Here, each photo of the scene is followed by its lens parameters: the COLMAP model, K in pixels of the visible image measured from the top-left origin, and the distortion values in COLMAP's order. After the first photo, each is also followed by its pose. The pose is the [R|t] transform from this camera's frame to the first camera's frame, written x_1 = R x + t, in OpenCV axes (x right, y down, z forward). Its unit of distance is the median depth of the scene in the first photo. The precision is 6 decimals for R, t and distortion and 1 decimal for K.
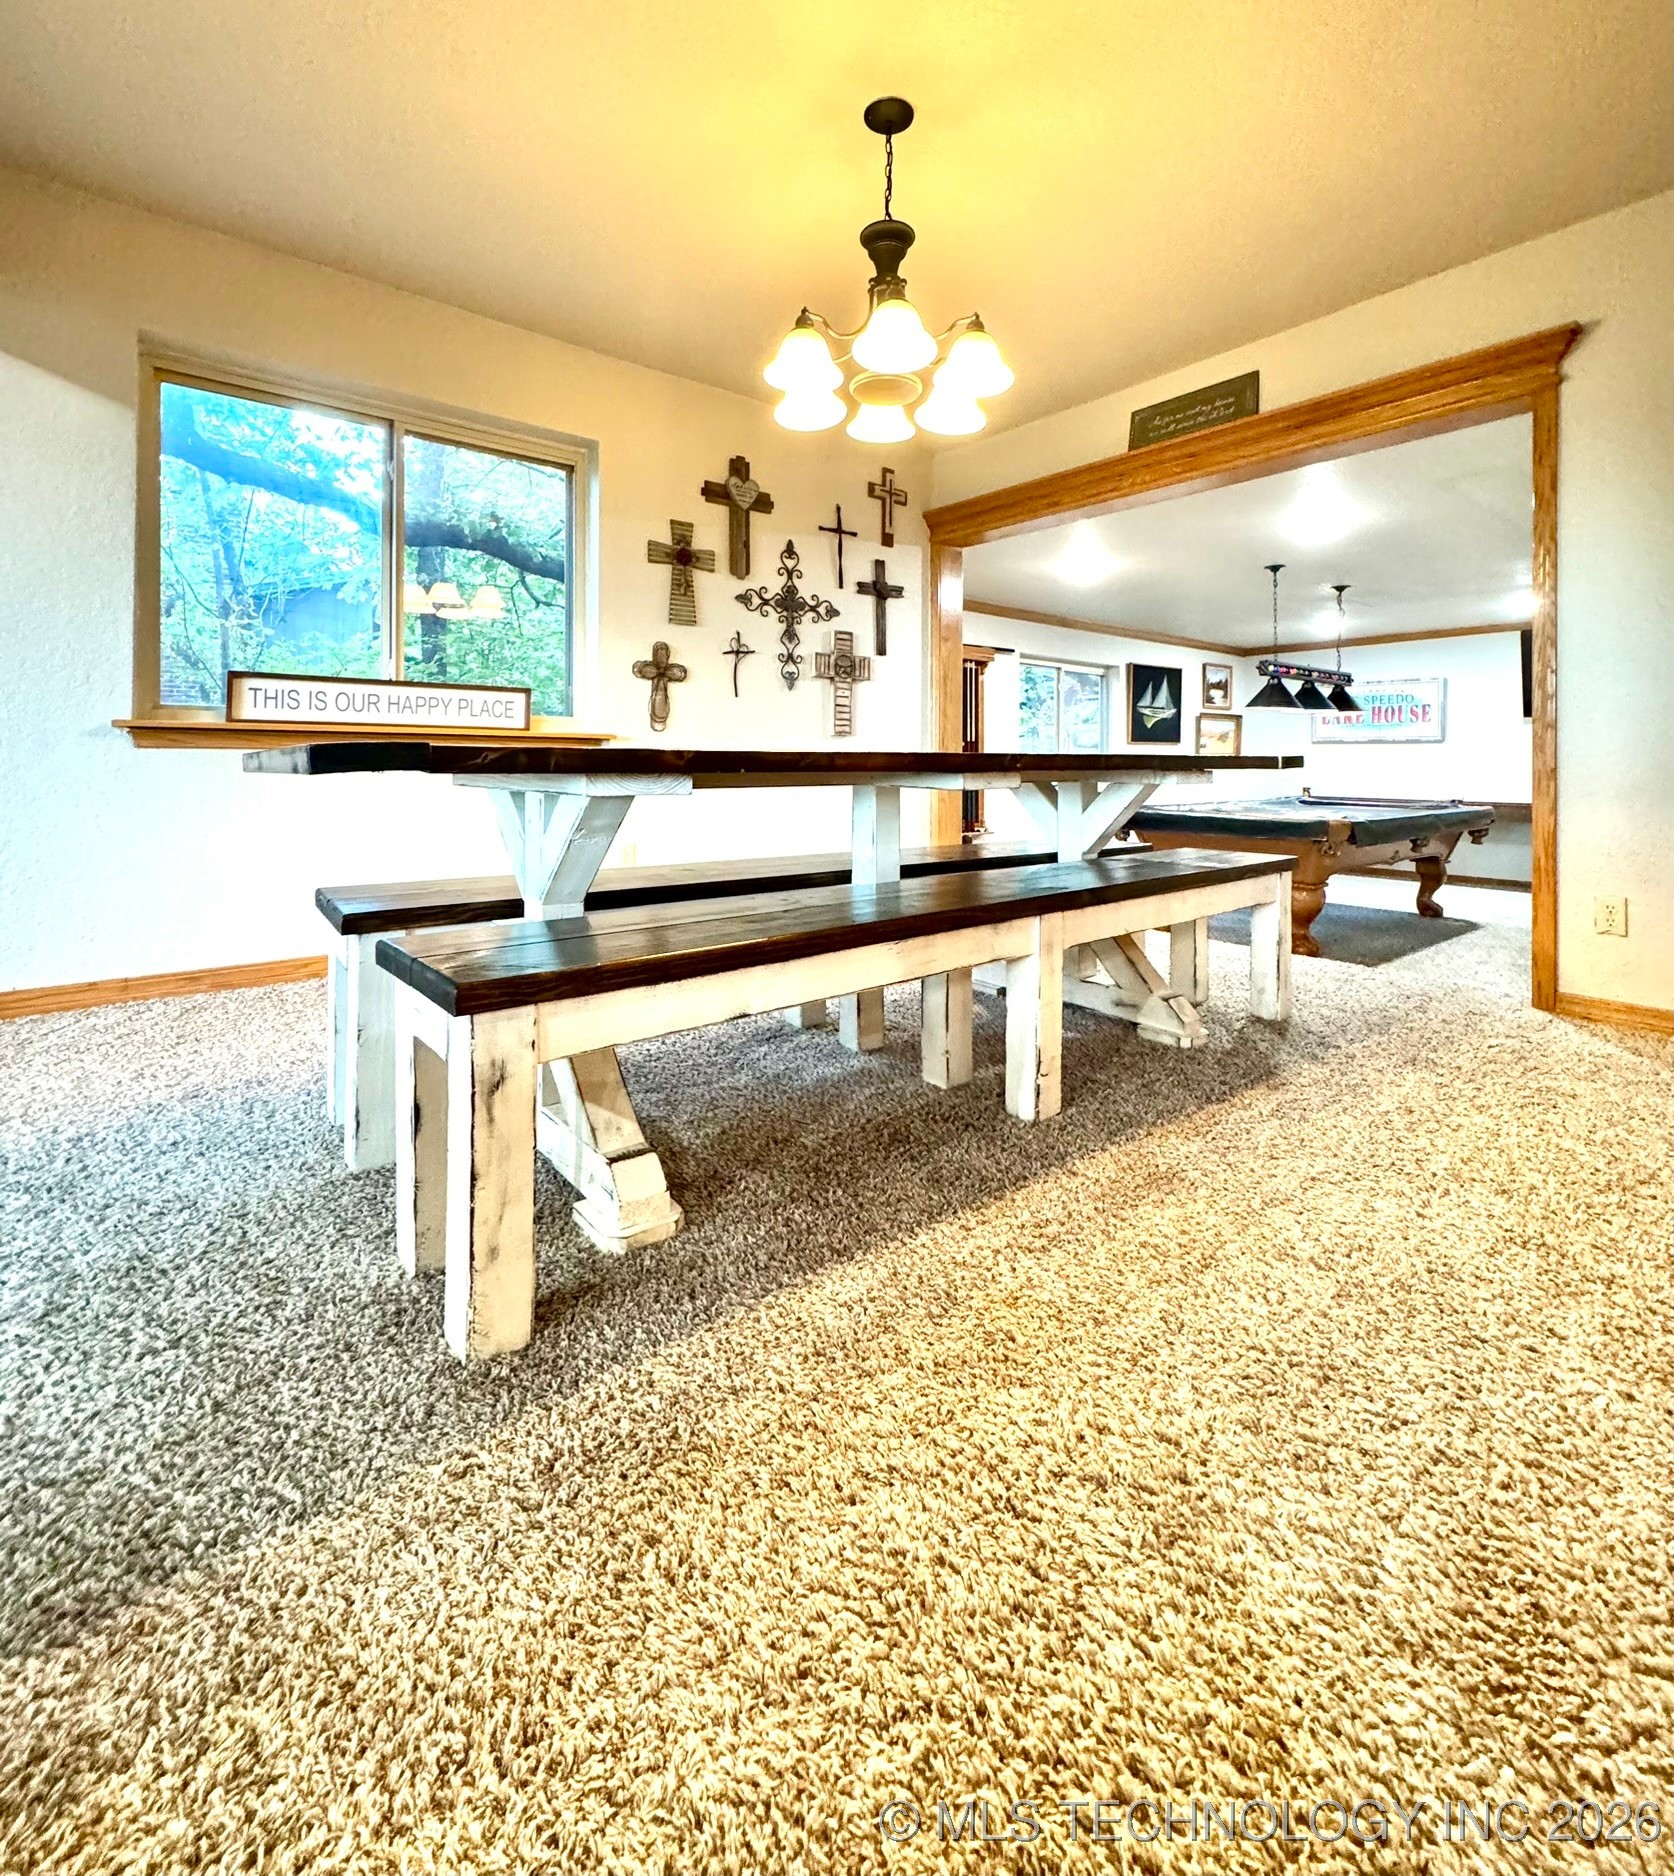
lens RADIAL K [[888.1, 0, 843.3], [0, 888.1, 761.9], [0, 0, 1]] dist [-0.012730, 0.000359]
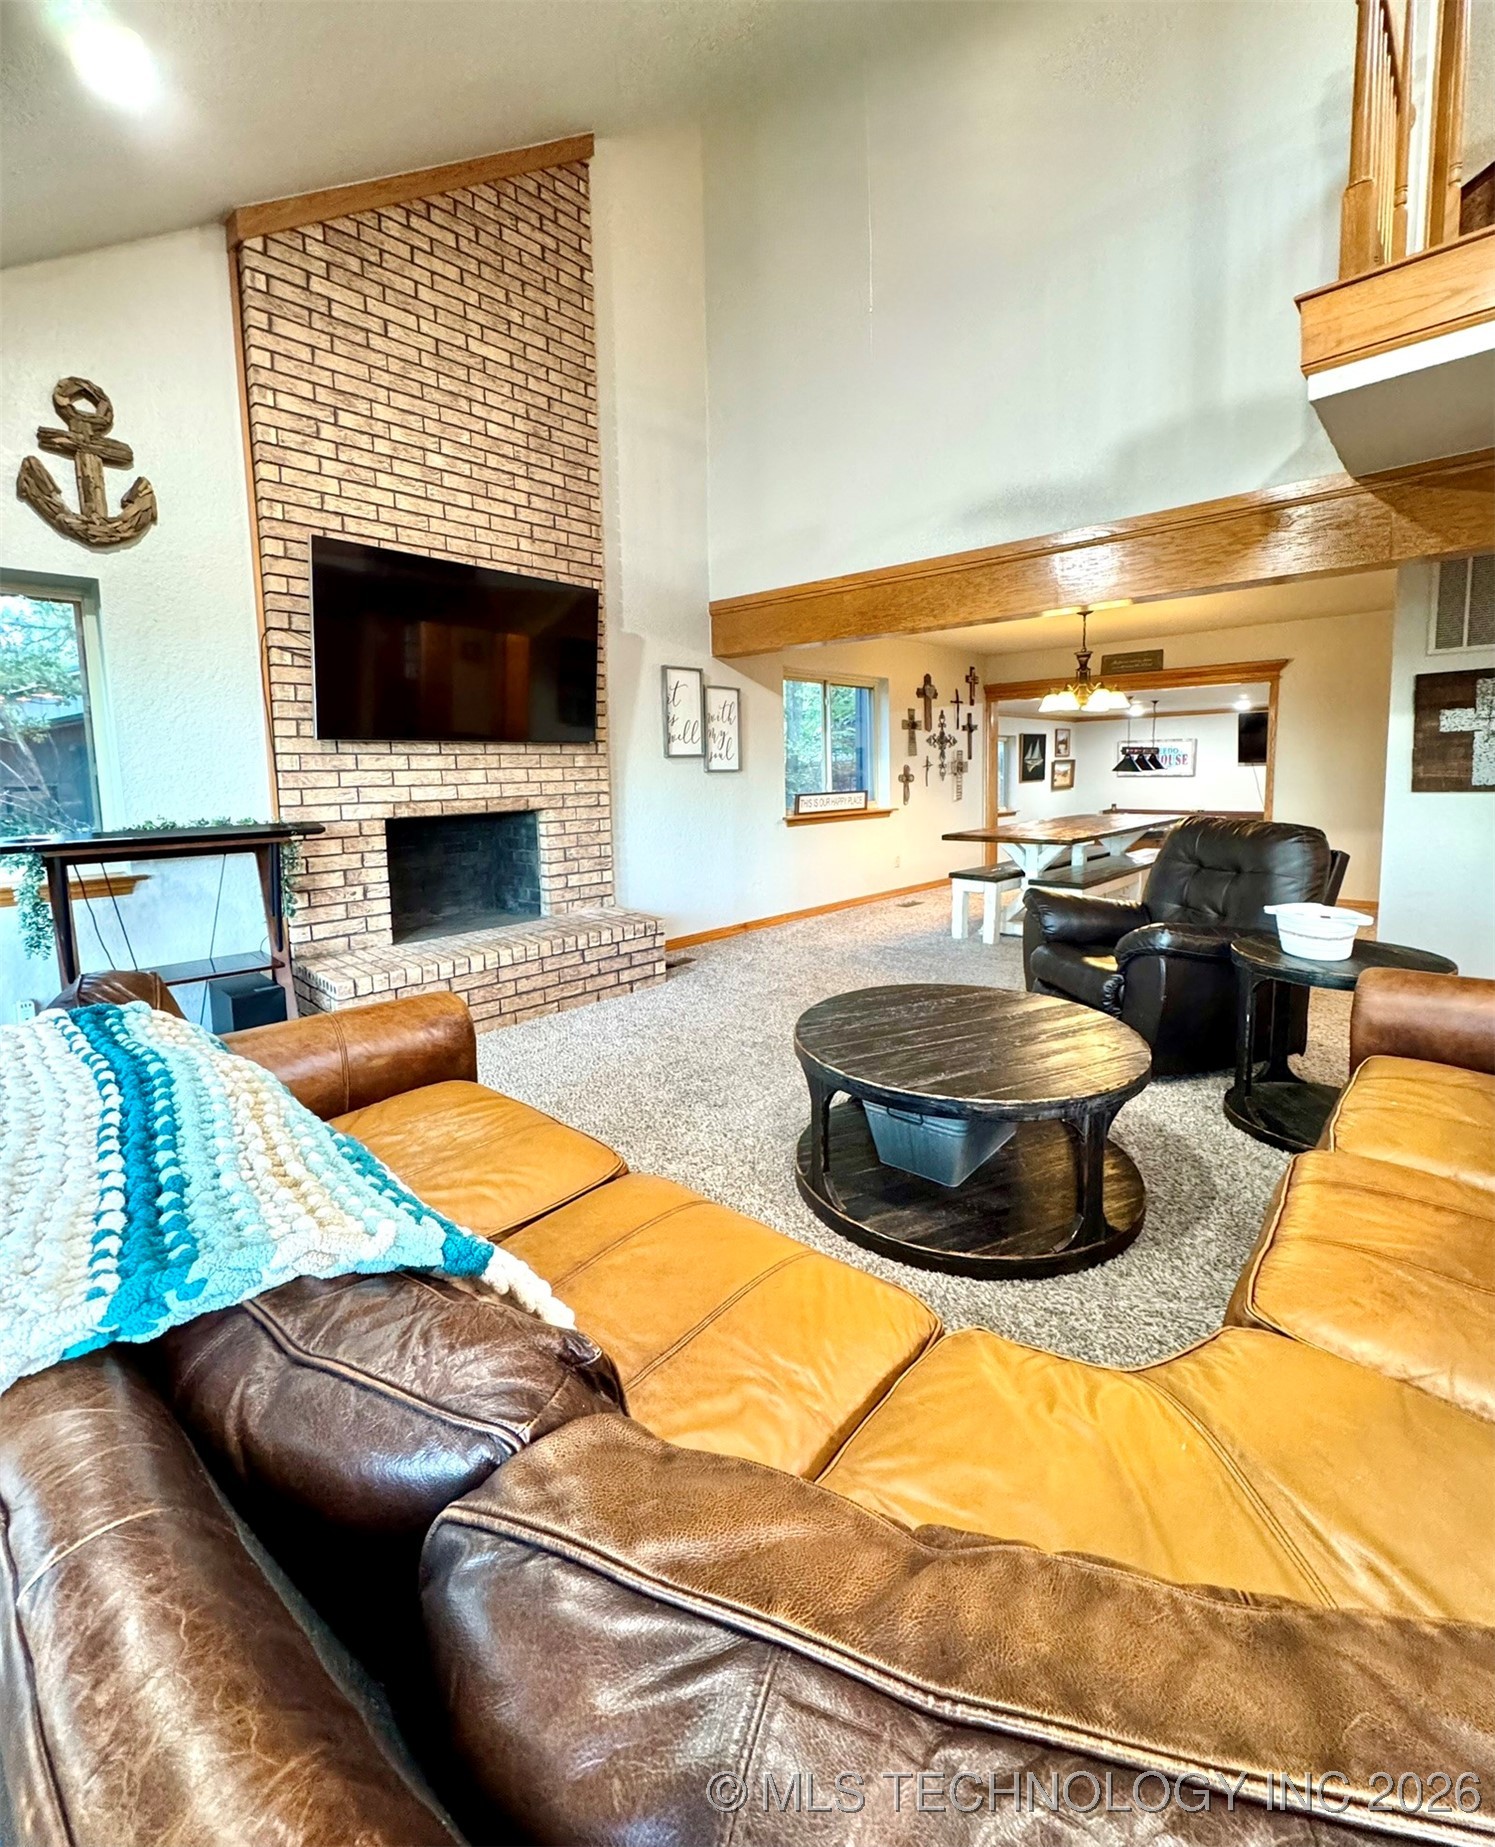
lens RADIAL K [[795.7, 0, 760.3], [0, 795.7, 839.9], [0, 0, 1]] dist [-0.003732, 0.000438]
pose [[0.989165, -0.033115, 0.143021, -0.724997], [0.019721, 0.995370, 0.094075, -0.120553], [-0.145474, -0.090235, 0.985238, -0.784218]]
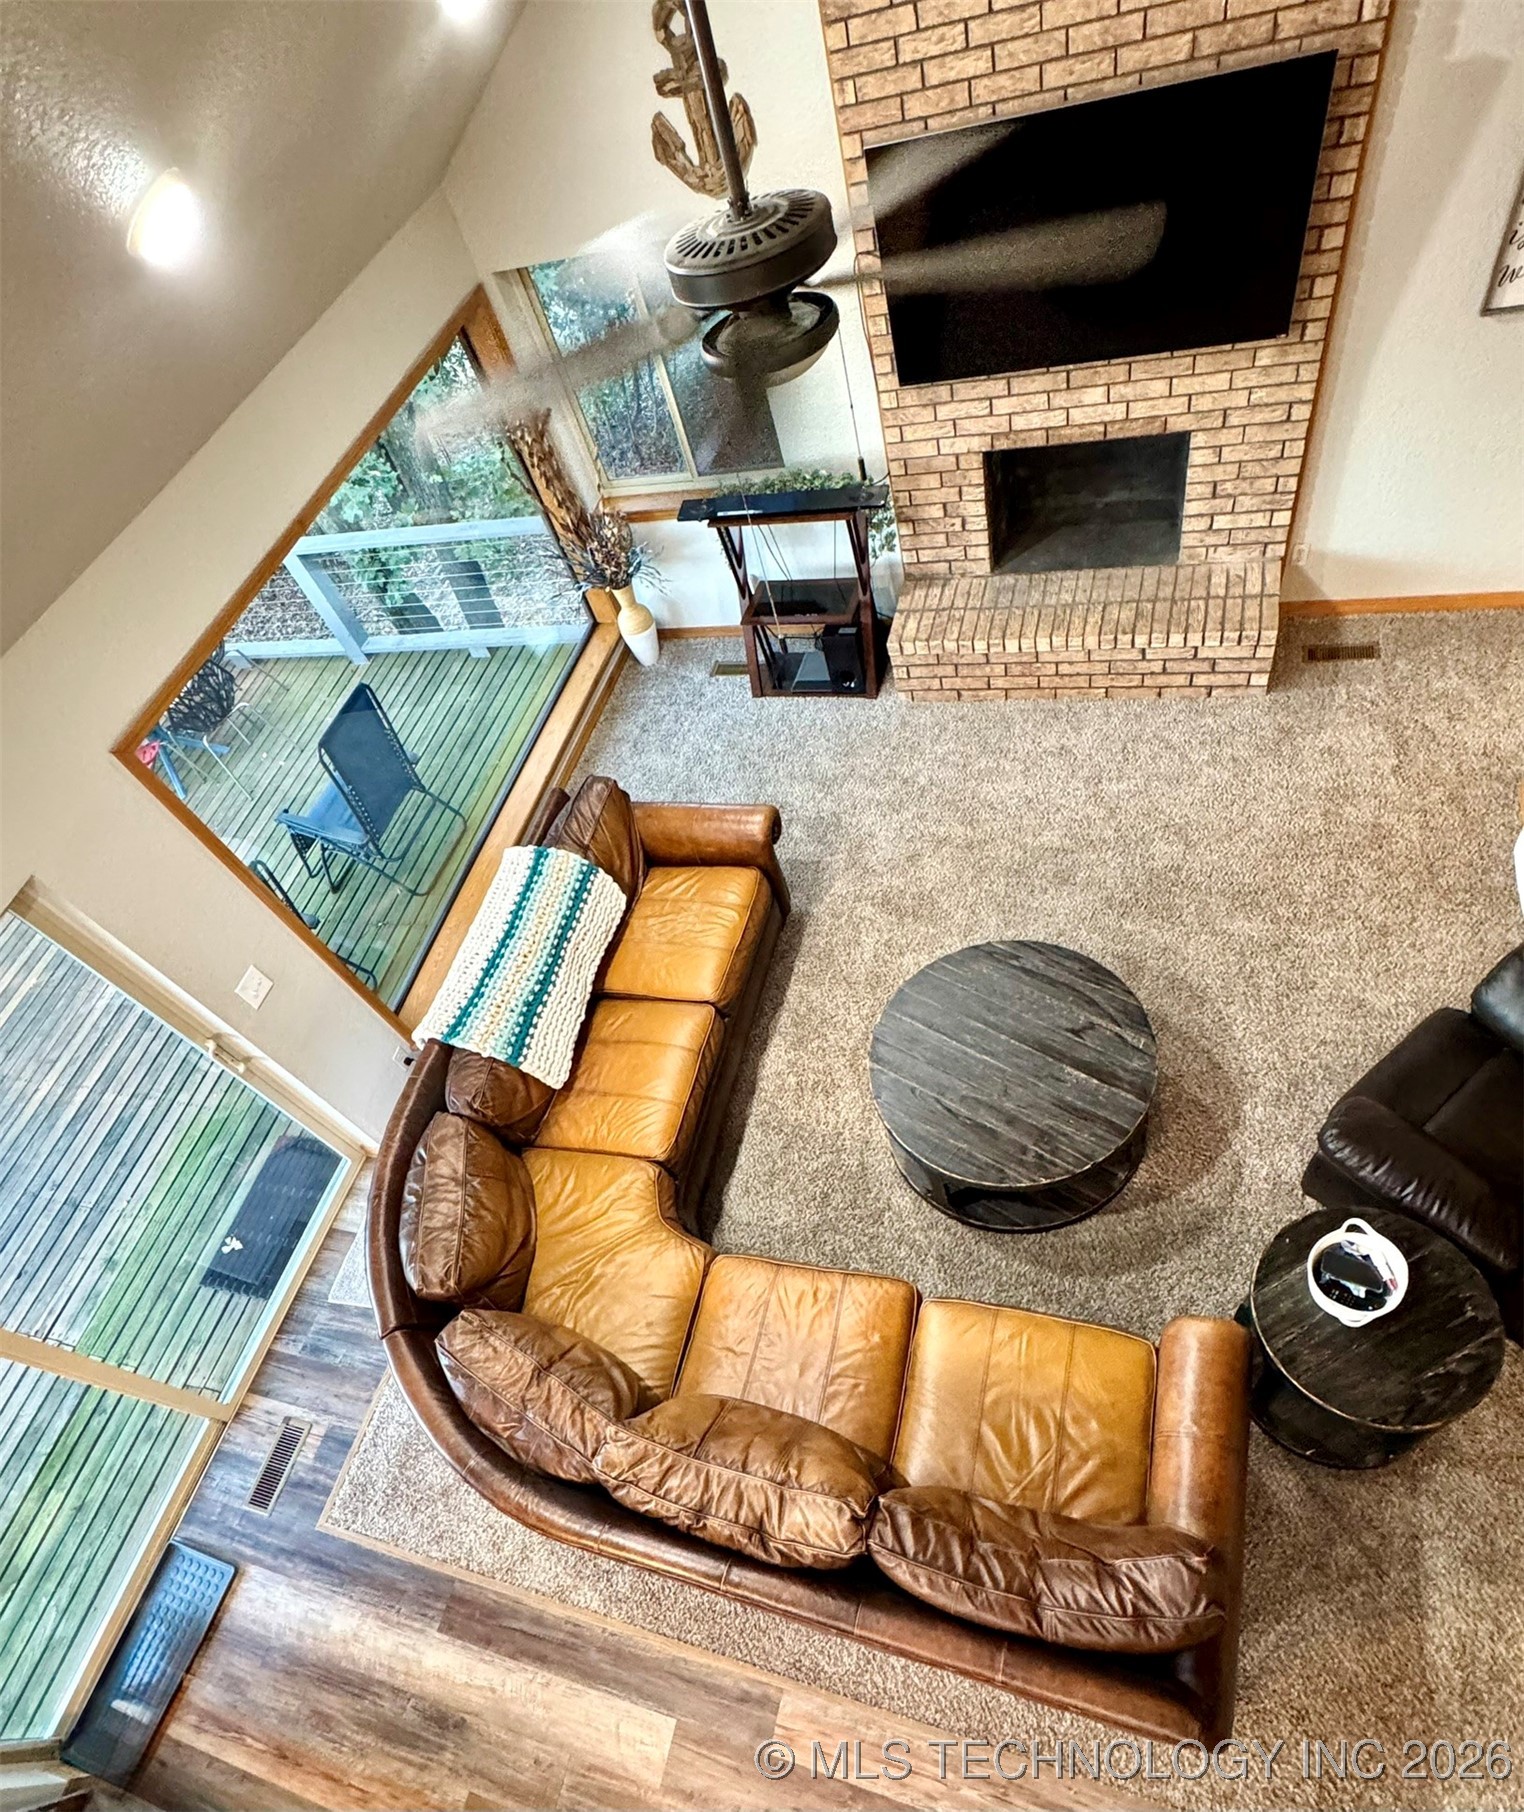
lens RADIAL K [[1001.4, 0, 772.6], [0, 1001.4, 1009.4], [0, 0, 1]] dist [-0.003873, 0.000720]
pose [[0.570551, 0.592604, -0.568588, -0.201689], [0.235012, 0.545572, 0.804438, -0.636840], [0.786919, -0.592598, 0.172008, -0.555961]]
